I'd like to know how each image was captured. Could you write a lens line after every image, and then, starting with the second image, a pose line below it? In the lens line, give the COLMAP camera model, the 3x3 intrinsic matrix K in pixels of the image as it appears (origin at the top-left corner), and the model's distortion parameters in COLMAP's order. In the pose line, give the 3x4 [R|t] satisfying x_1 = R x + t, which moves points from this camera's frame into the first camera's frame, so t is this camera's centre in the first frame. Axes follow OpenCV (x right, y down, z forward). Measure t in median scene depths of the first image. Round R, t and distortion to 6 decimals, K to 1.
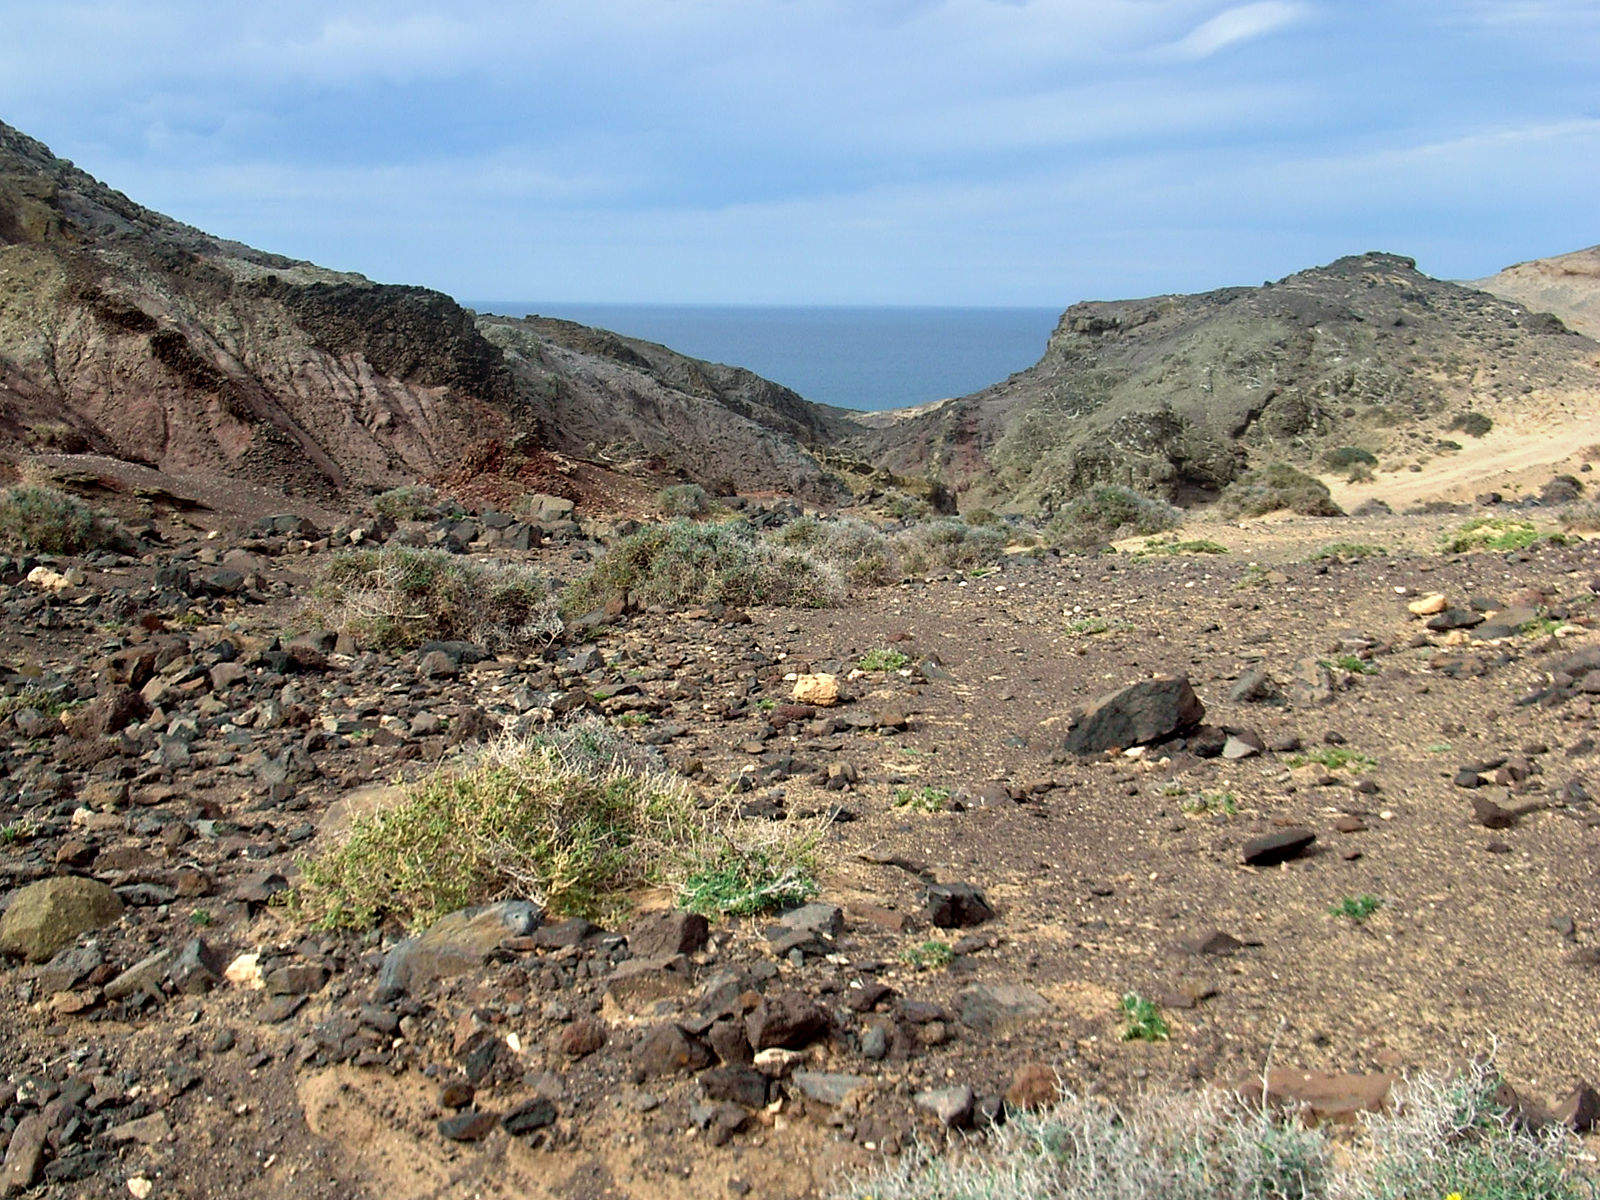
lens RADIAL K [[1889.7, 0, 800.9], [0, 1889.7, 599.3], [0, 0, 1]] dist [0.008822, 0.000000]
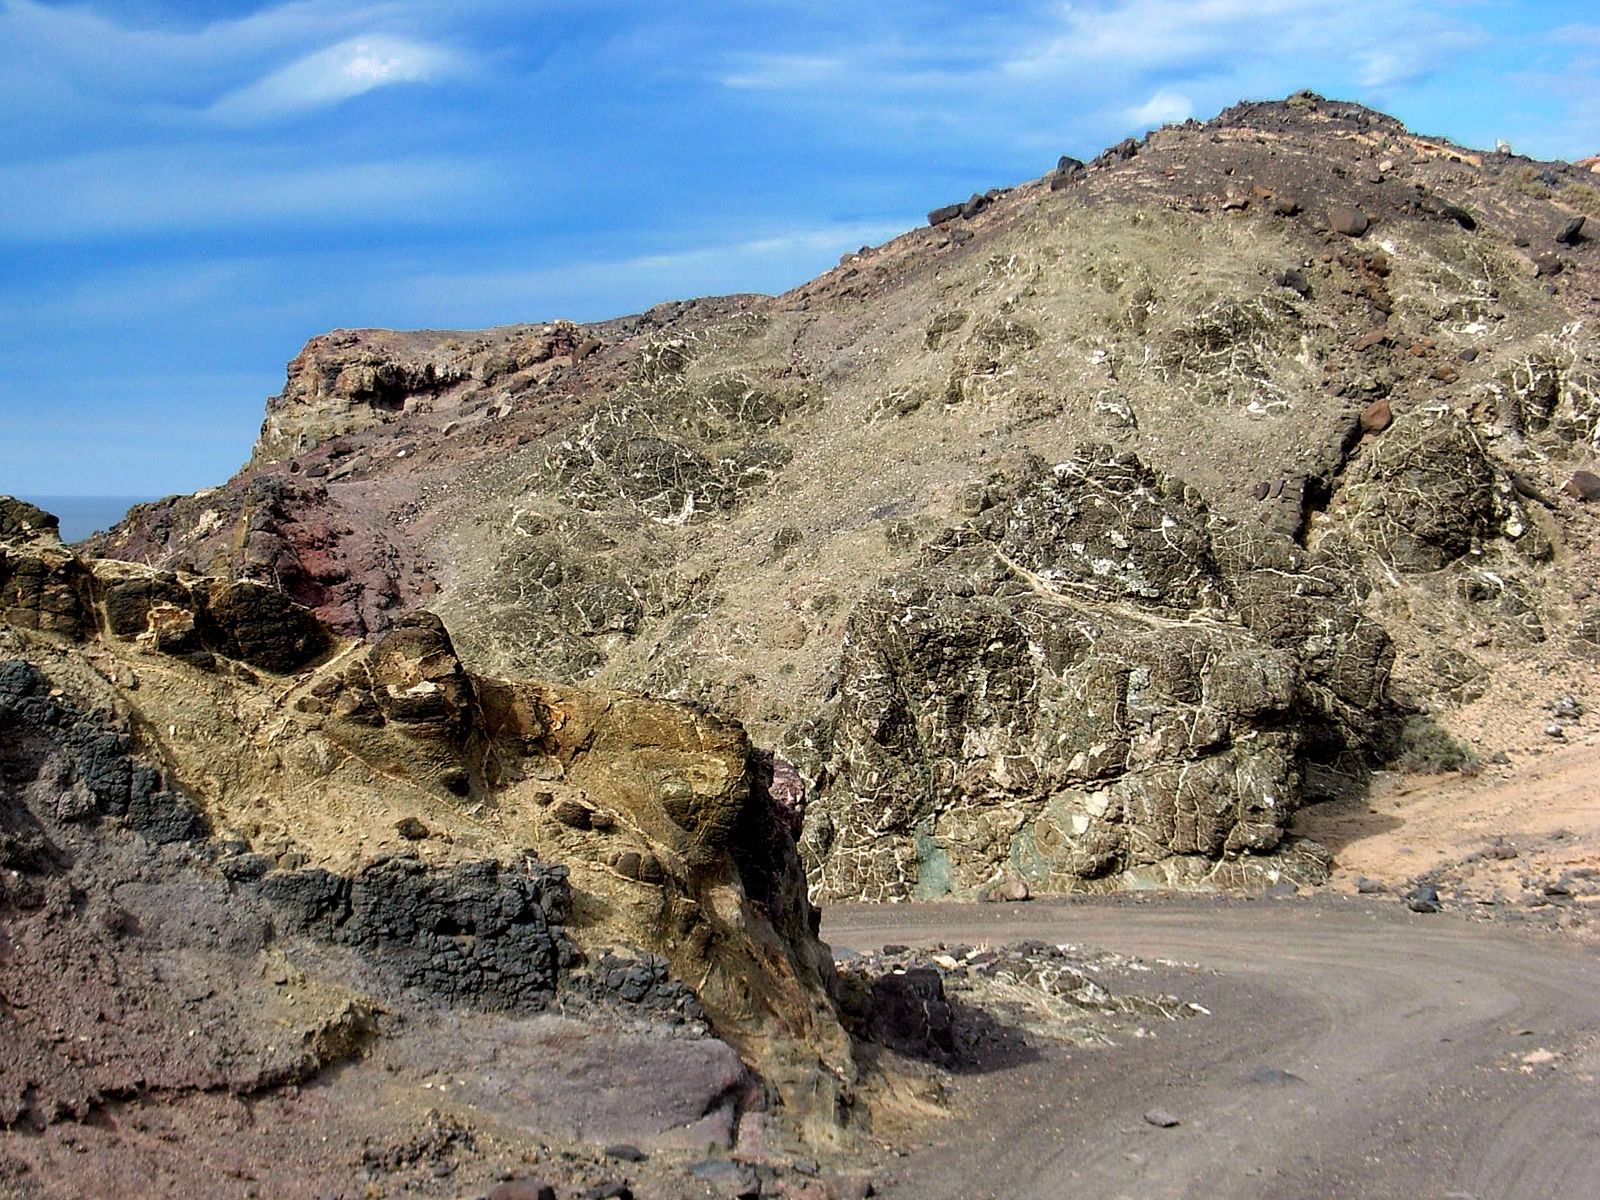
lens RADIAL K [[3195.3, 0, 796.7], [0, 3195.3, 600.2], [0, 0, 1]] dist [0.413173, 0.000000]
pose [[0.936465, -0.014987, 0.350441, -0.007897], [0.056095, 0.992627, -0.107449, -0.032057], [-0.346247, 0.120280, 0.930401, 0.555180]]
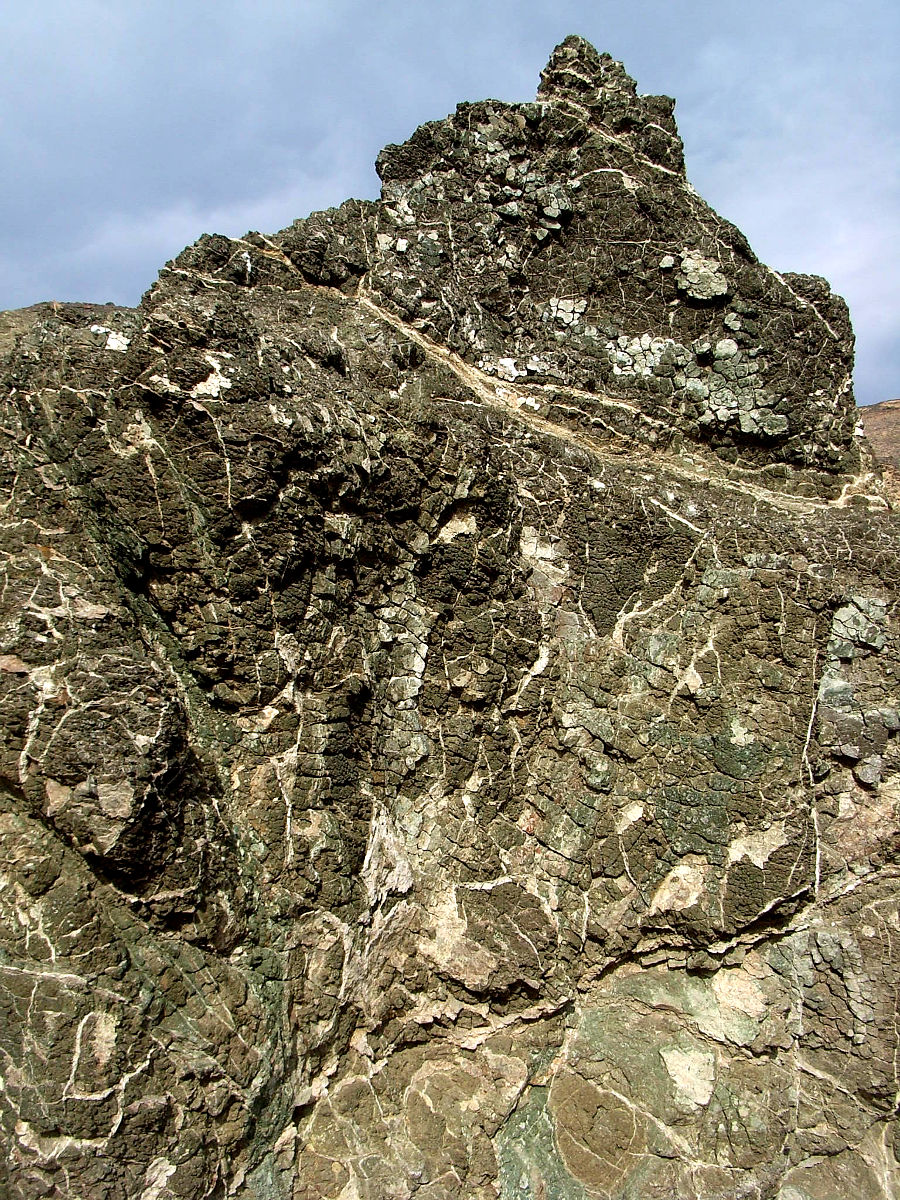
lens RADIAL K [[1329.4, 0, 437.8], [0, 1329.4, 624.7], [0, 0, 1]] dist [-0.008270, 0.000000]
pose [[0.647667, 0.029321, 0.761359, 0.105649], [0.137069, 0.978473, -0.154283, -0.054466], [-0.749492, 0.204283, 0.629706, 0.860244]]
